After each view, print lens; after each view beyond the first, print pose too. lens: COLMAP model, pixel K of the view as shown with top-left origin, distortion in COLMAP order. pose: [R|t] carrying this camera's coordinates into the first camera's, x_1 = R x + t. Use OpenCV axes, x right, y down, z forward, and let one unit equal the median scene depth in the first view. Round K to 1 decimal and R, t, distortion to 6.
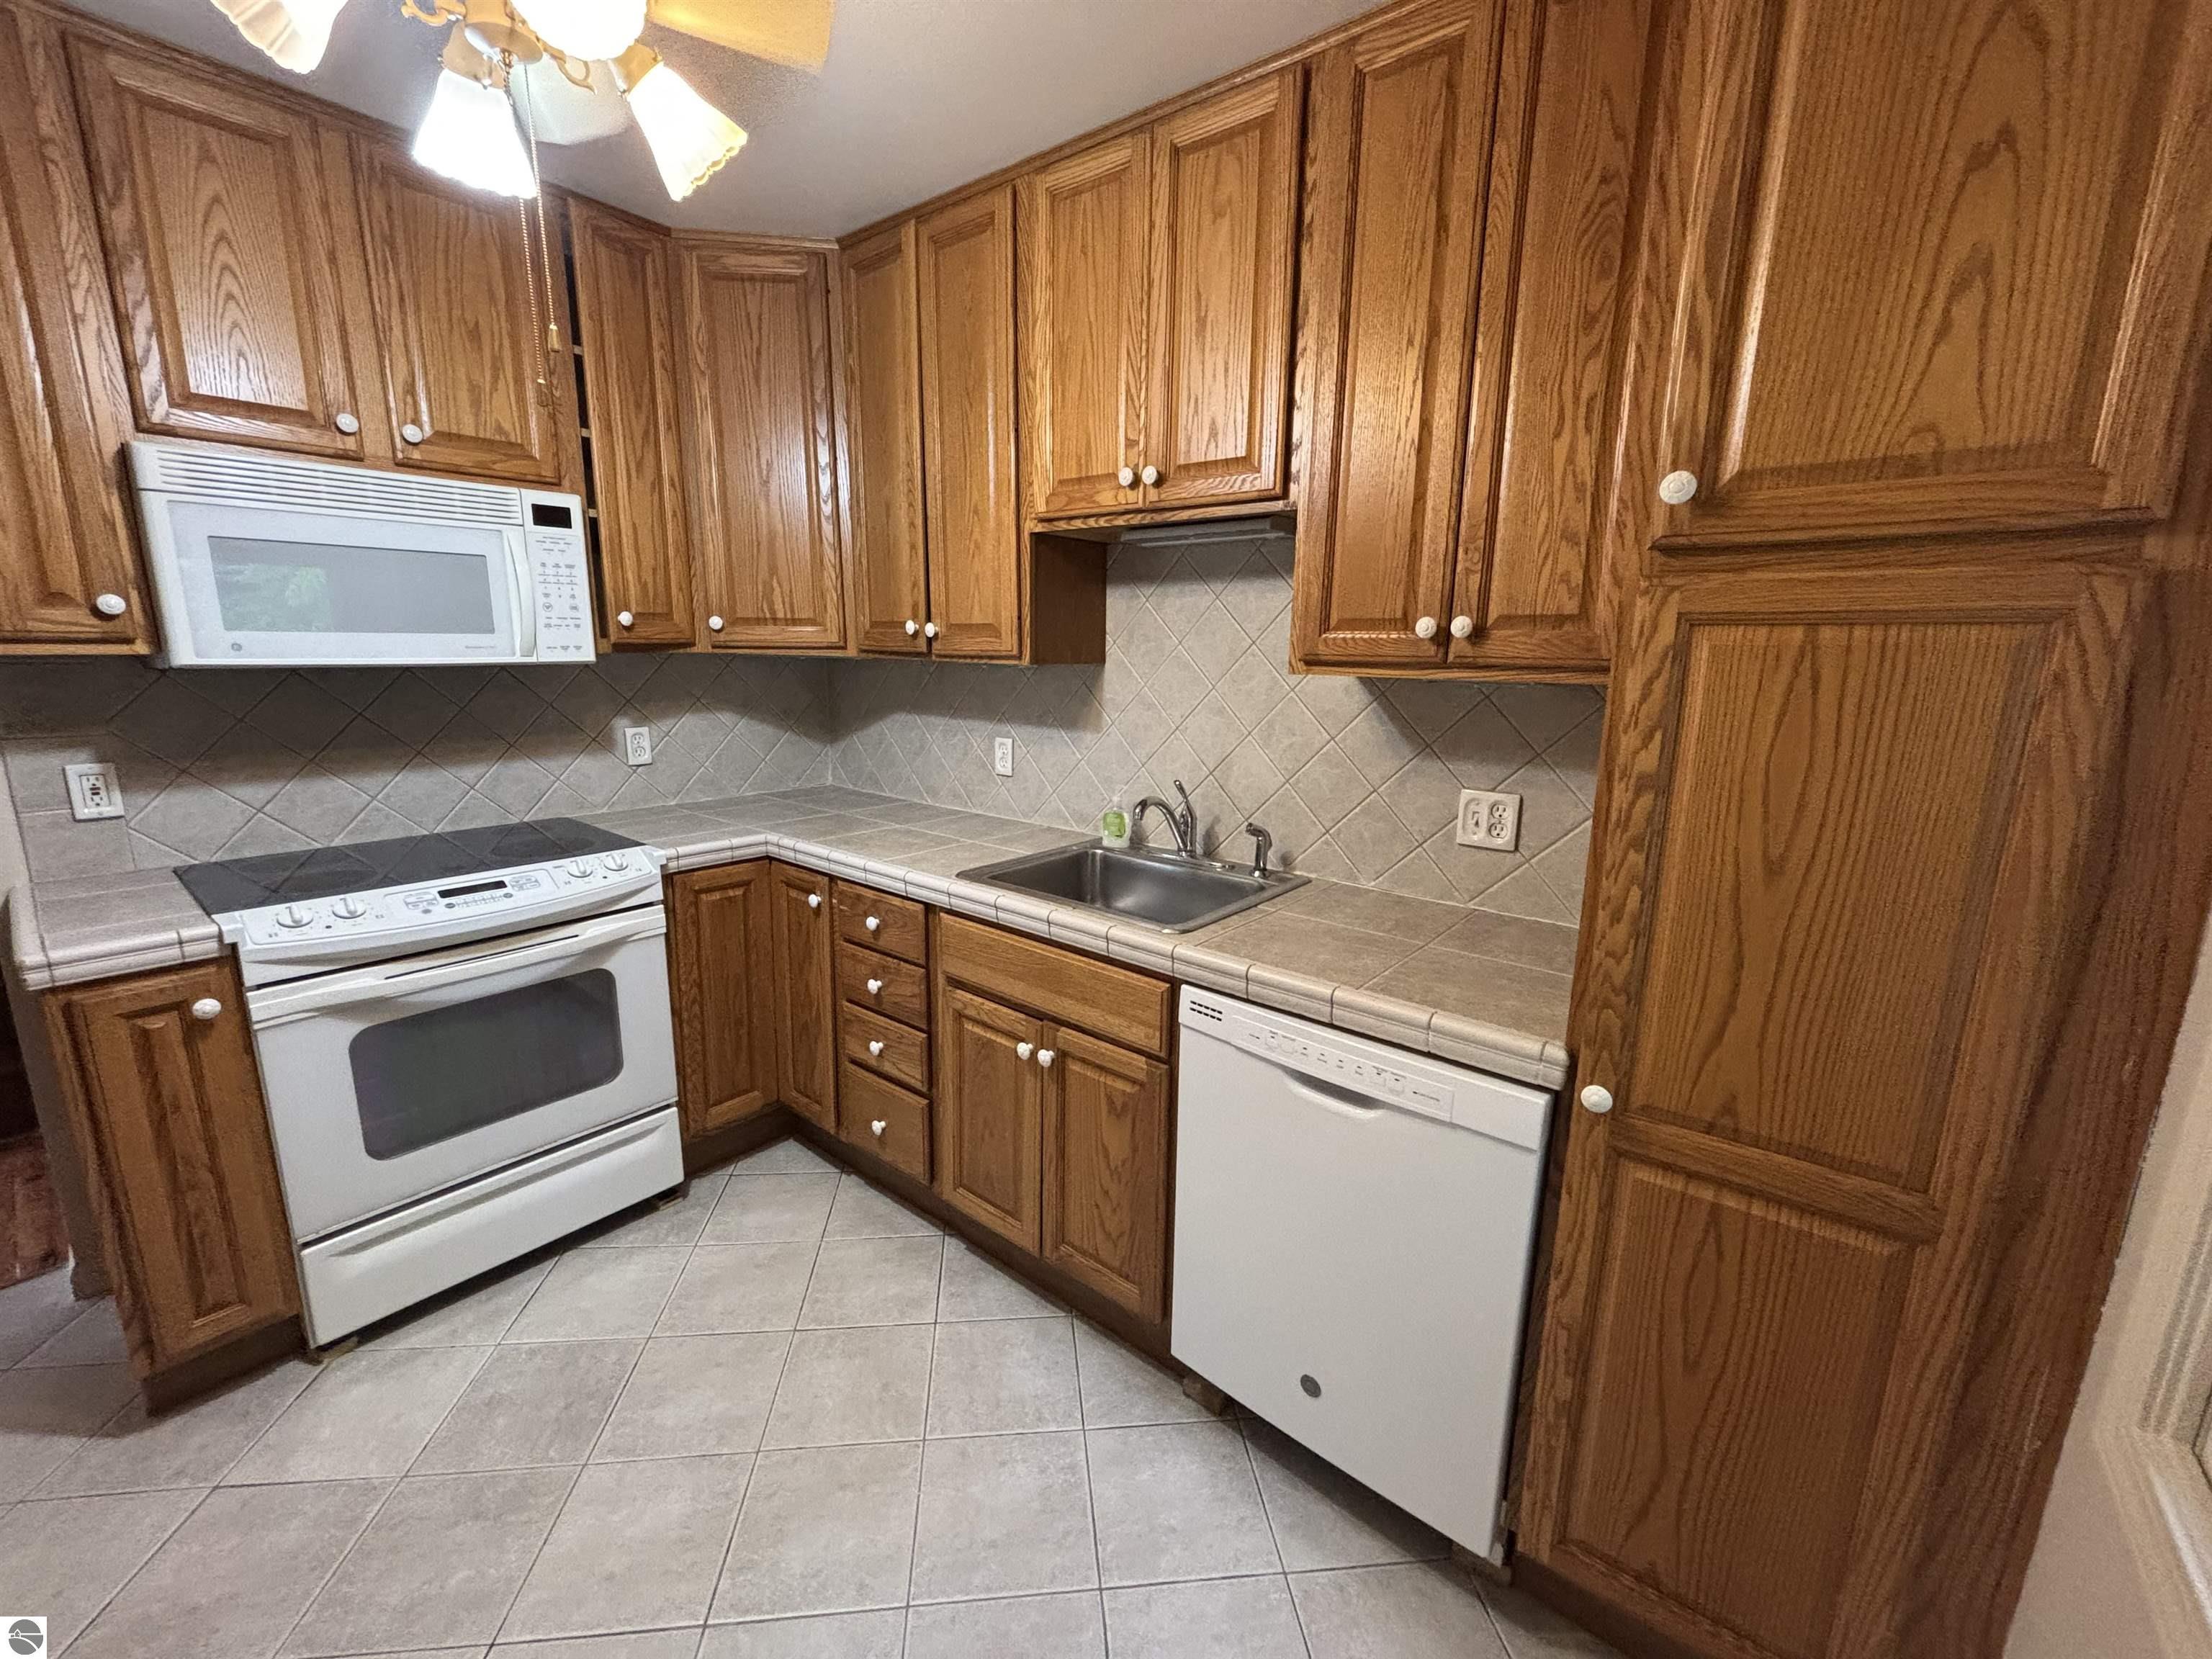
lens RADIAL K [[898.4, 0, 1108.5], [0, 898.4, 828.2], [0, 0, 1]] dist [0.000737, -0.001382]
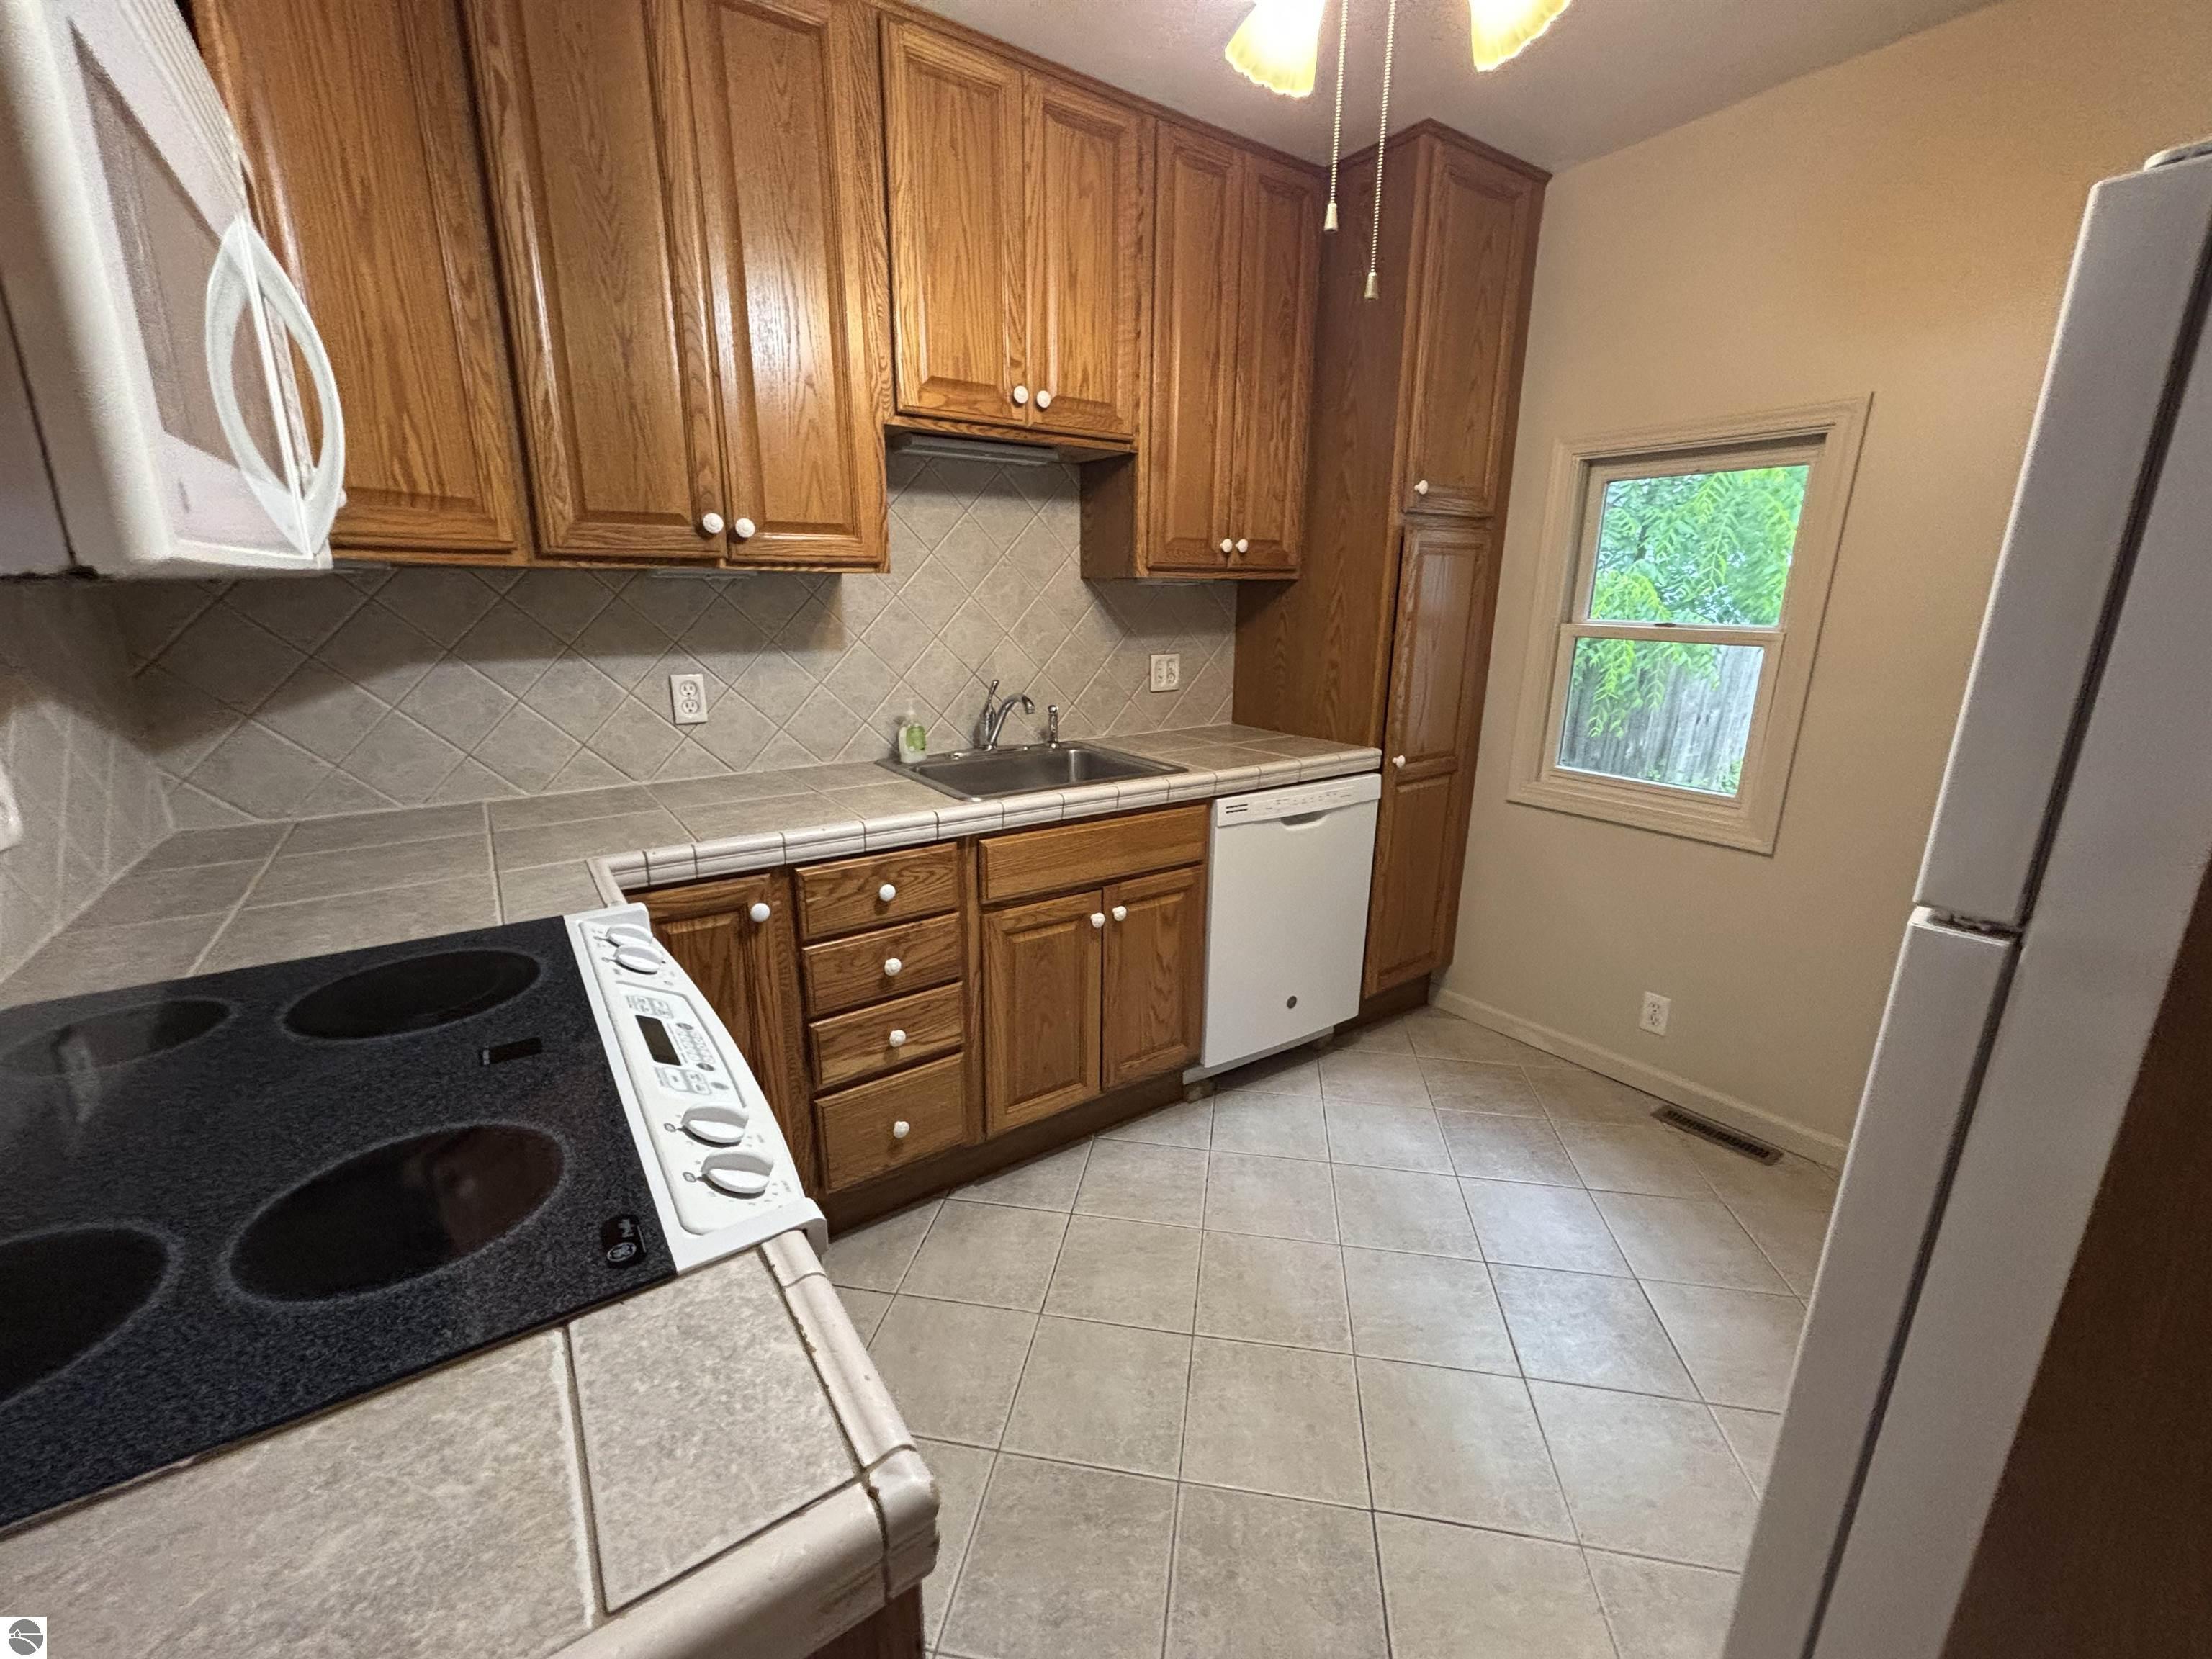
lens RADIAL K [[898.4, 0, 1094.2], [0, 898.4, 825.4], [0, 0, 1]] dist [0.000737, -0.001382]
pose [[0.280808, -0.261301, 0.923509, -1.029046], [0.191802, 0.958093, 0.212766, -0.099197], [-0.940404, 0.117384, 0.319158, 0.589012]]
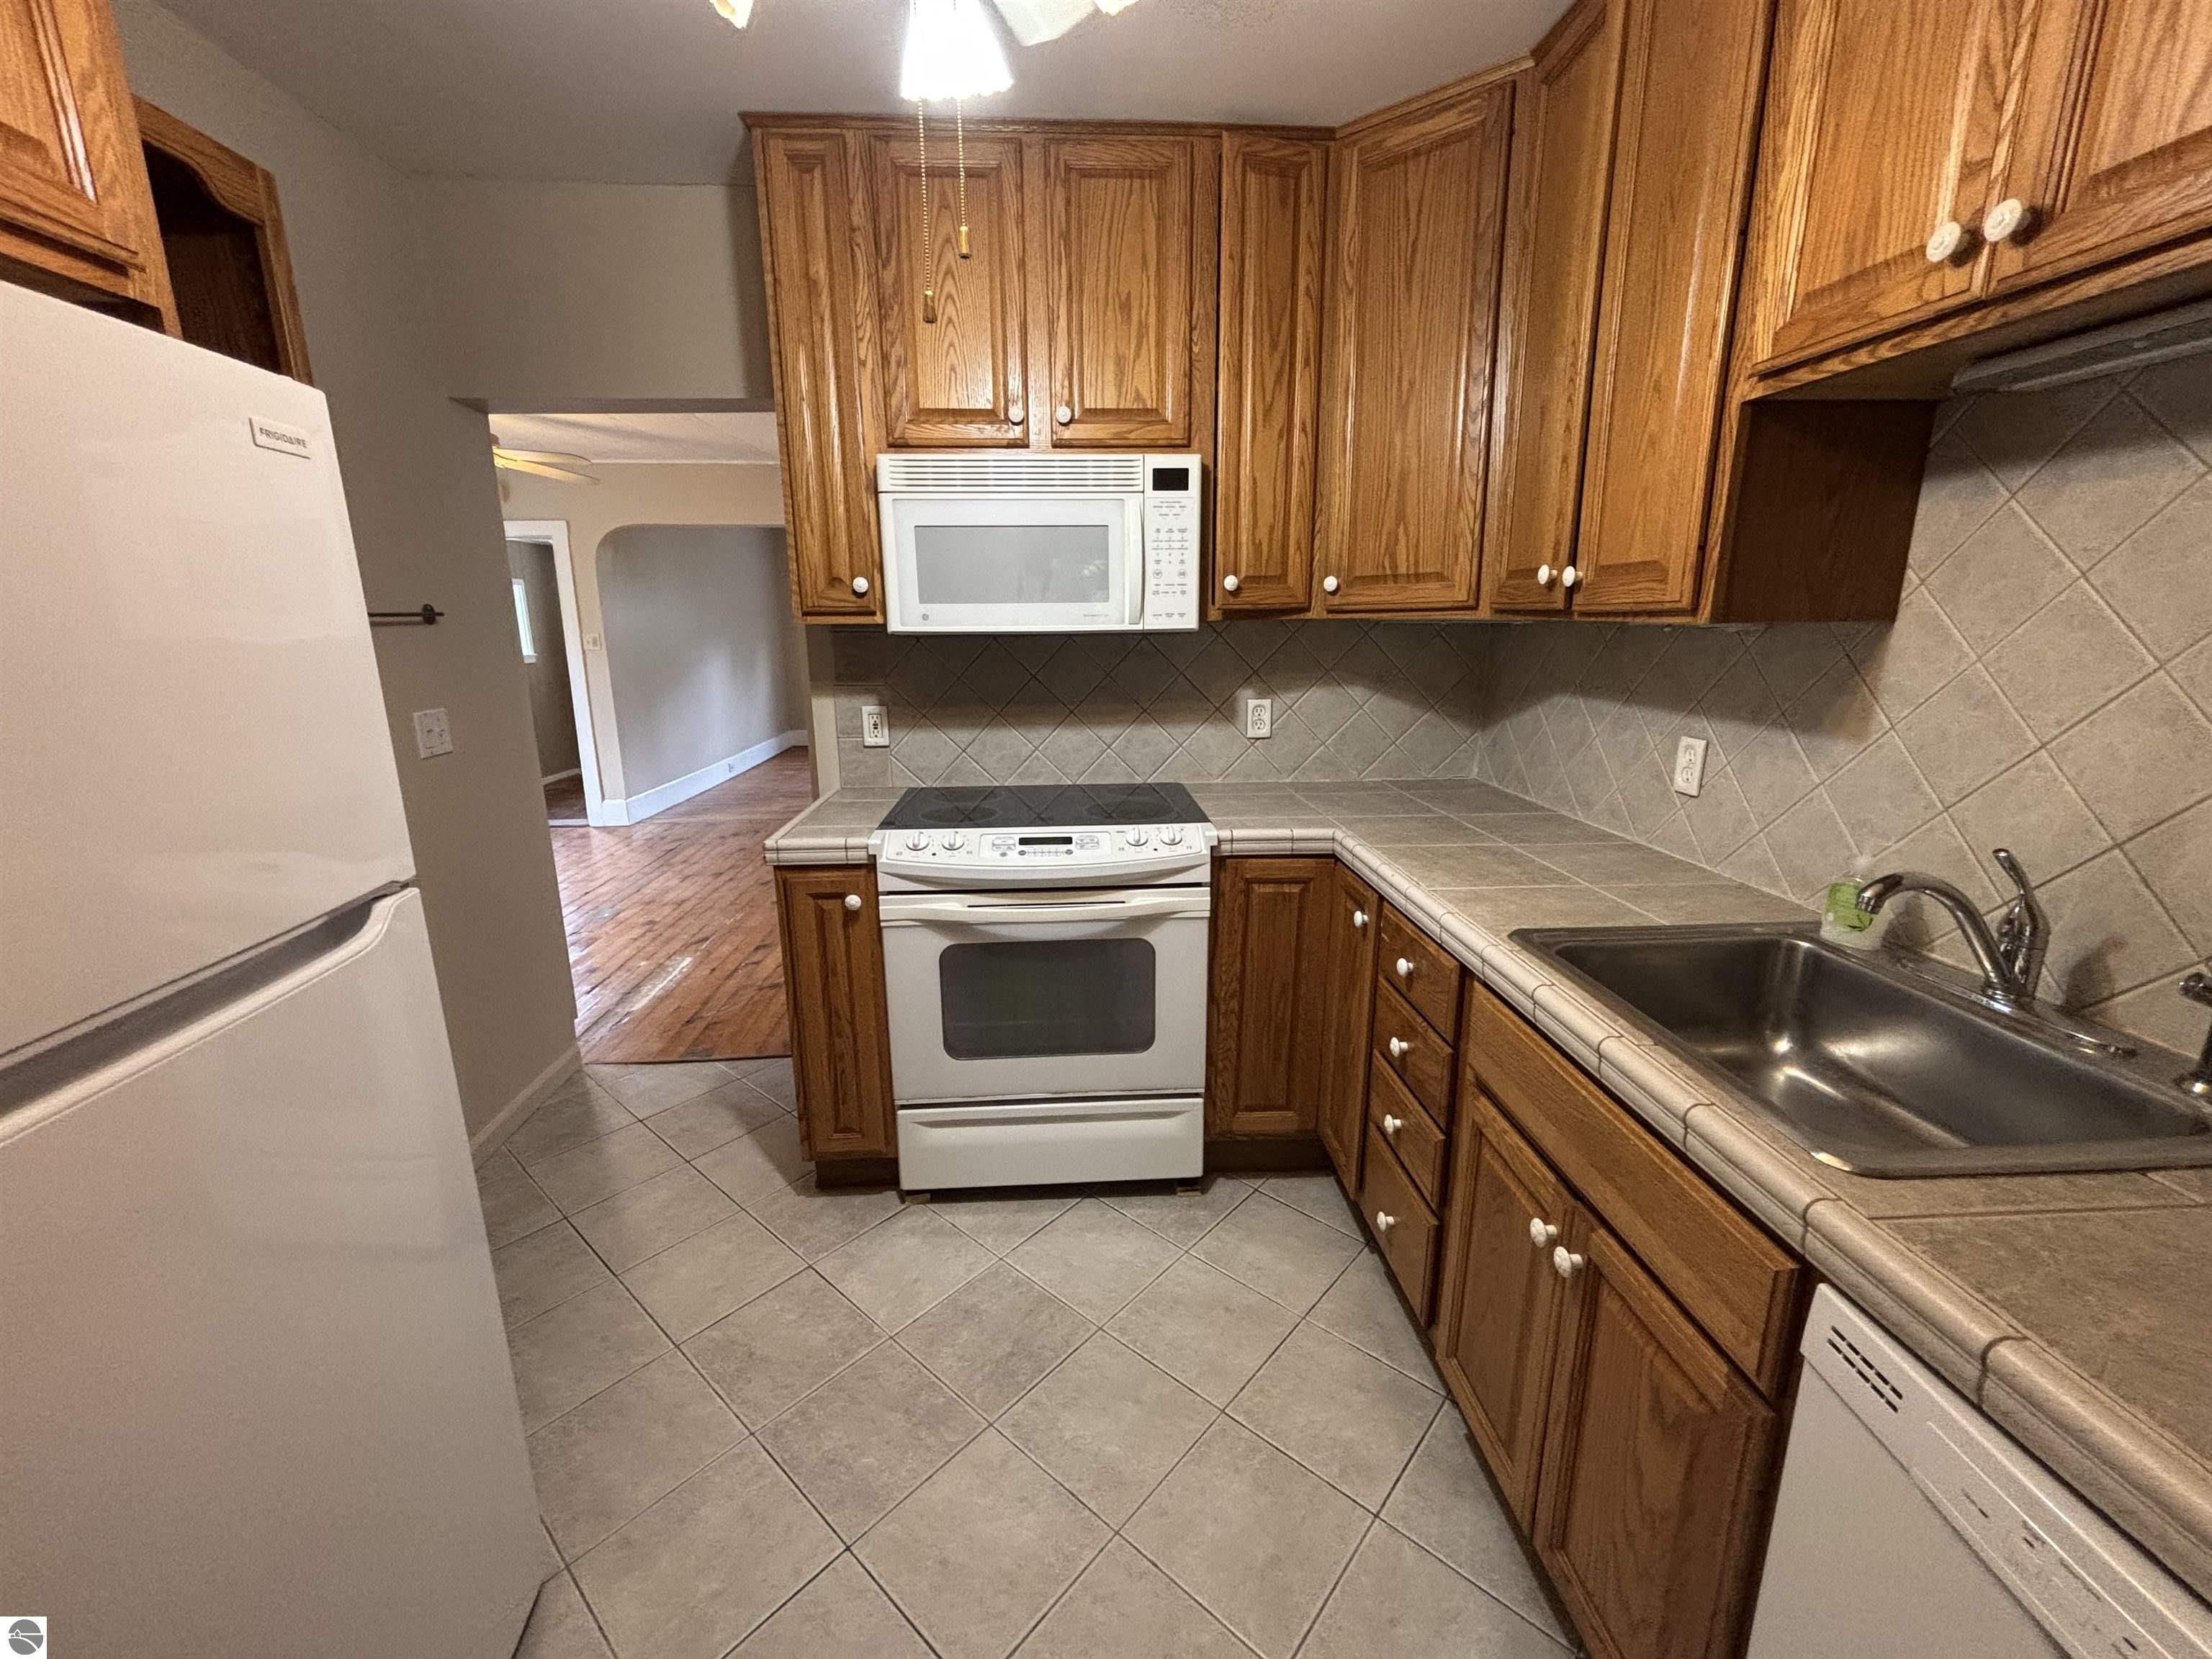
lens RADIAL K [[898.4, 0, 1100.1], [0, 898.4, 825.8], [0, 0, 1]] dist [0.000737, -0.001382]
pose [[0.671067, 0.148704, -0.726331, 0.108104], [-0.132009, 0.987990, 0.080310, -0.043234], [0.729550, 0.041988, 0.682637, 0.305043]]
